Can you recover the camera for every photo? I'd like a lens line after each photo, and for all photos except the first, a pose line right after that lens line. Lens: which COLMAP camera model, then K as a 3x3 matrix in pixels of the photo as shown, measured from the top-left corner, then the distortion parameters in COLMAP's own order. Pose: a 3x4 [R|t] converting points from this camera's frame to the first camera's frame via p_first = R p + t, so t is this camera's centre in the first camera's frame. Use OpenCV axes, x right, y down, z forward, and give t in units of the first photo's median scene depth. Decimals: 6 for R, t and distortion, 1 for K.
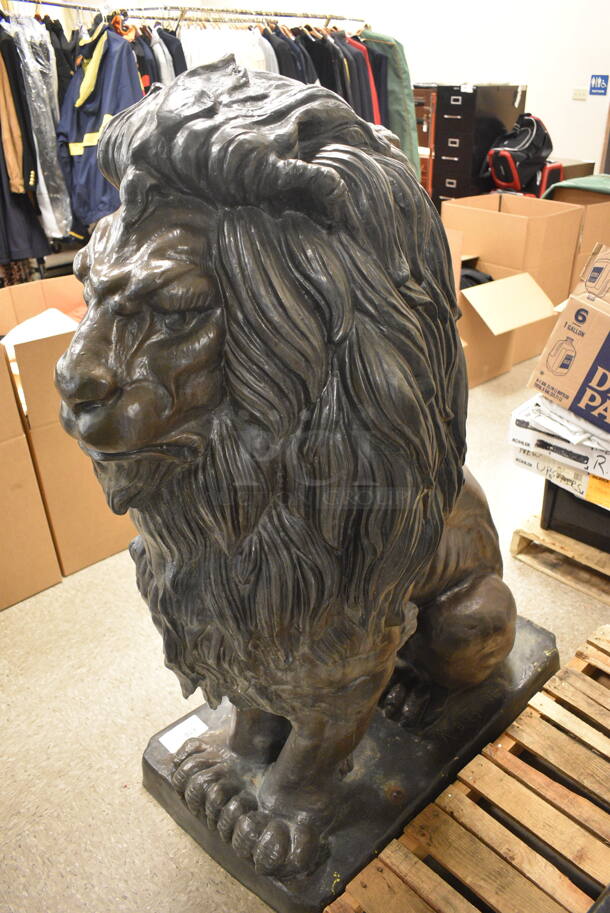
lens RADIAL K [[701.4, 0, 305.0], [0, 701.4, 456.5], [0, 0, 1]] dist [-0.081998, 0.001500]
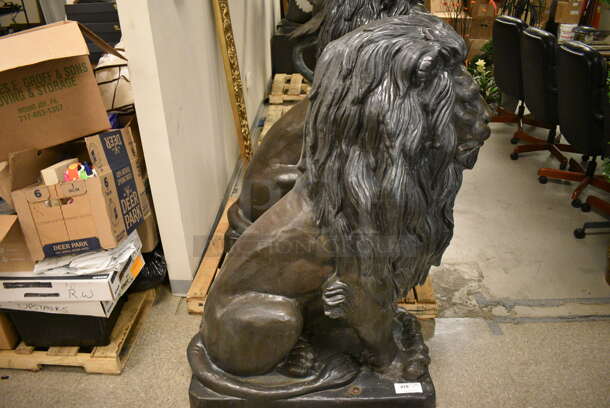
lens RADIAL K [[468.6, 0, 305.0], [0, 468.6, 204.0], [0, 0, 1]] dist [-0.081998, 0.001500]
pose [[-0.687207, -0.326993, 0.648708, -0.521525], [0.387191, 0.590701, 0.707923, -0.683104], [-0.614679, 0.737664, -0.279325, 1.012813]]
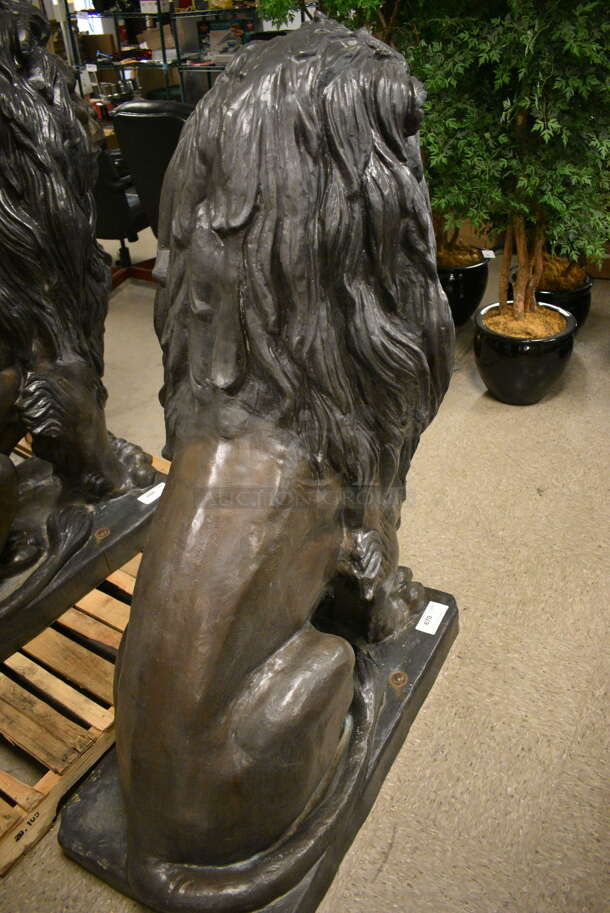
lens RADIAL K [[701.4, 0, 305.0], [0, 701.4, 456.5], [0, 0, 1]] dist [-0.081998, 0.001500]
pose [[-0.966336, 0.197045, -0.165433, 0.147403], [-0.066152, 0.431092, 0.899880, -0.638756], [0.248634, 0.880530, -0.403544, 1.045830]]
